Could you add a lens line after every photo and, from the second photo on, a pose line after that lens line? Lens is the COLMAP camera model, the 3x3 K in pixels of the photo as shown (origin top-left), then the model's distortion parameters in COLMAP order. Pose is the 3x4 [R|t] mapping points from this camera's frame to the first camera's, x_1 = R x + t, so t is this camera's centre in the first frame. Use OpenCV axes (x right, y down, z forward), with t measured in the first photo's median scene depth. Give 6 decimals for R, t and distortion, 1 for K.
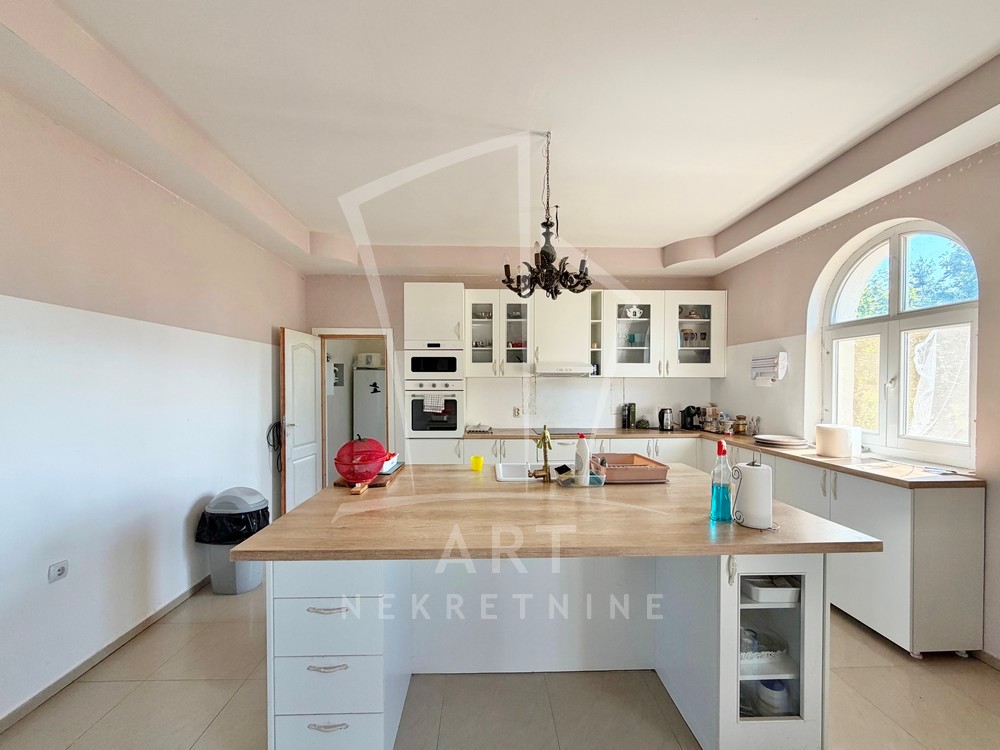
lens RADIAL K [[402.3, 0, 520.2], [0, 402.3, 388.6], [0, 0, 1]] dist [0.000615, -0.000142]
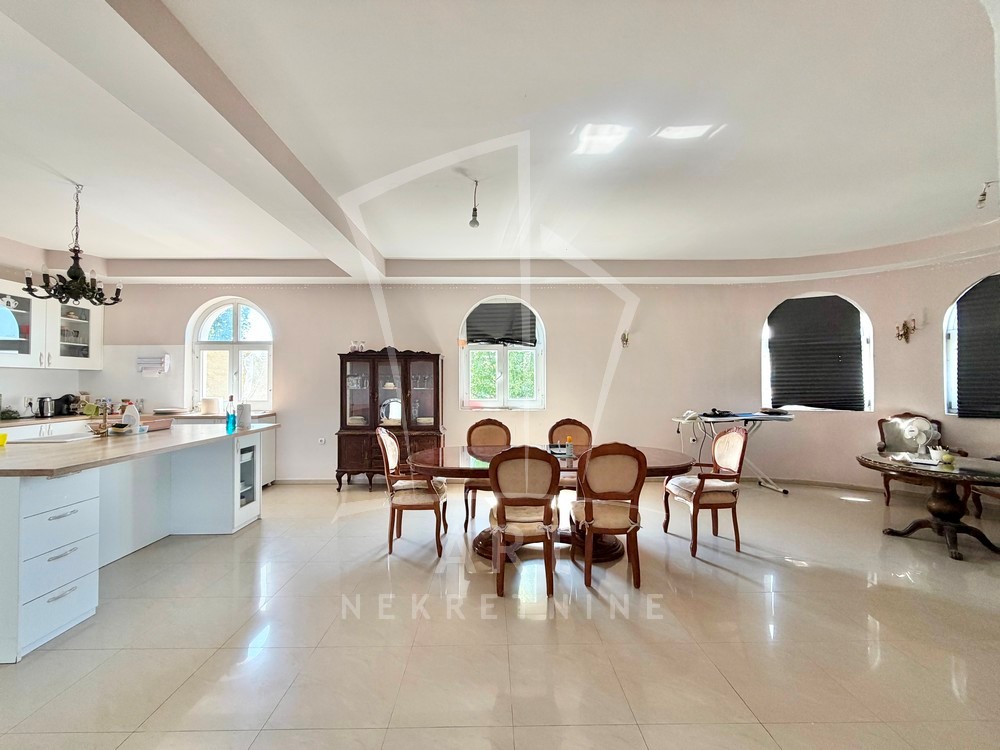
lens RADIAL K [[402.3, 0, 499.6], [0, 402.3, 375.1], [0, 0, 1]] dist [0.000615, -0.000142]
pose [[0.013153, 0.018511, 0.999742, -0.930336], [0.014061, 0.999726, -0.018695, 0.036429], [-0.999815, 0.014303, 0.012889, -0.310654]]
